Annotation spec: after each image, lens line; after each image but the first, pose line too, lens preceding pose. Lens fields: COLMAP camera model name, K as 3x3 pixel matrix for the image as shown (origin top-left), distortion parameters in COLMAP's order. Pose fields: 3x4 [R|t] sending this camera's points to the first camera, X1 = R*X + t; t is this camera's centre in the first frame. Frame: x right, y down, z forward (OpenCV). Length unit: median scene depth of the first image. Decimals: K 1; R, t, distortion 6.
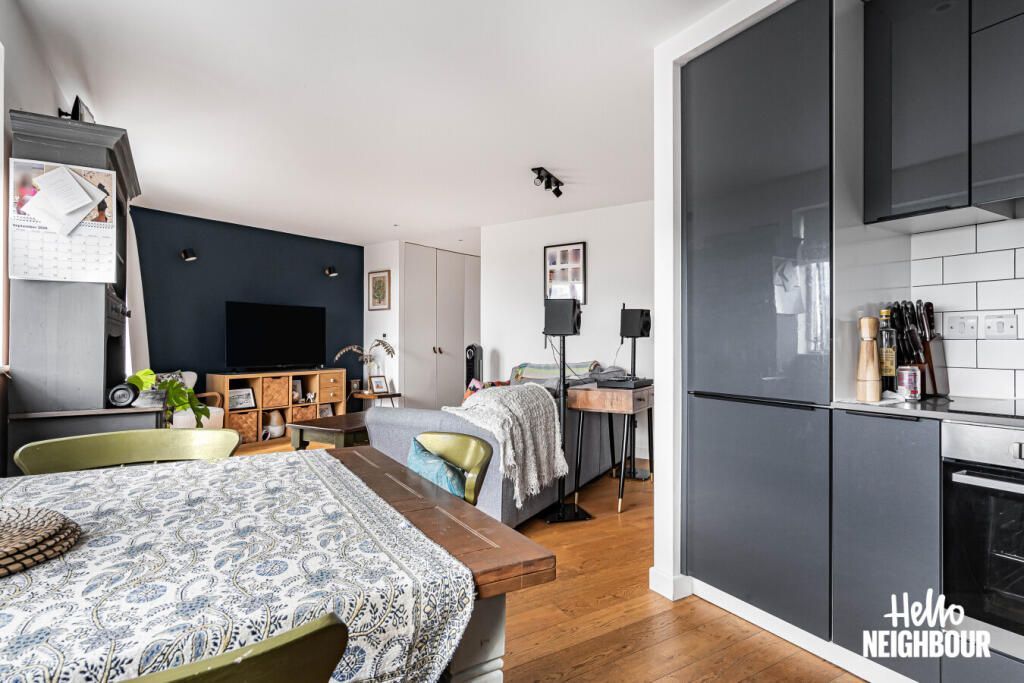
lens RADIAL K [[540.7, 0, 512.0], [0, 540.7, 341.5], [0, 0, 1]] dist [-0.000065, -0.000025]
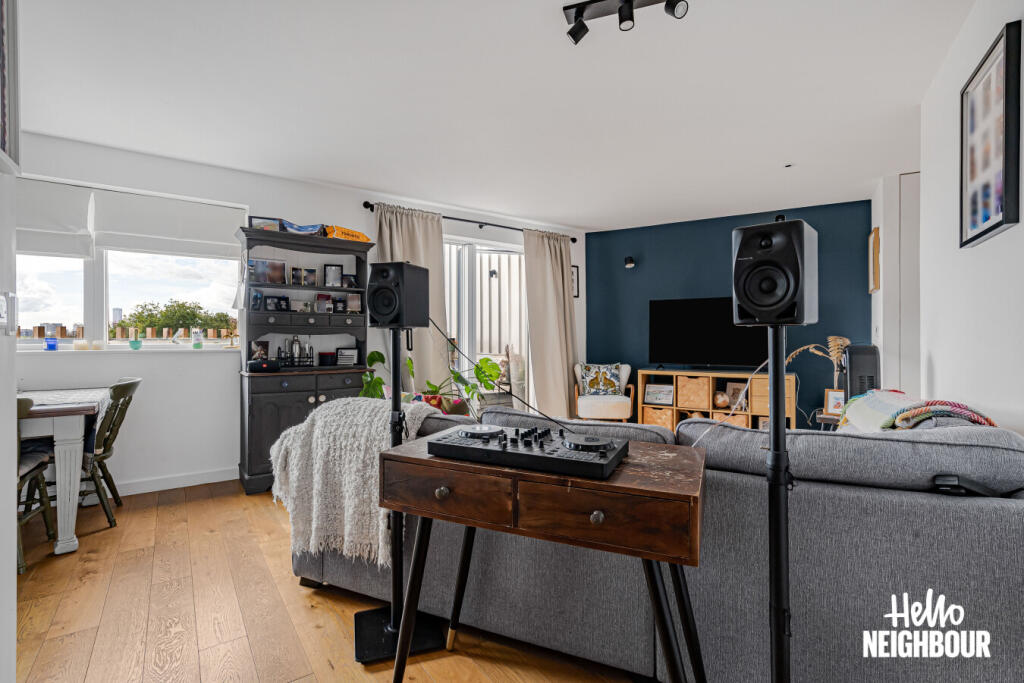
lens RADIAL K [[468.2, 0, 512.0], [0, 468.2, 341.5], [0, 0, 1]] dist [-0.000504, -0.000059]
pose [[0.090788, 0.006351, -0.995850, 0.350028], [-0.003451, 0.999976, 0.006063, 0.001652], [0.995864, 0.002887, 0.090808, 0.636443]]
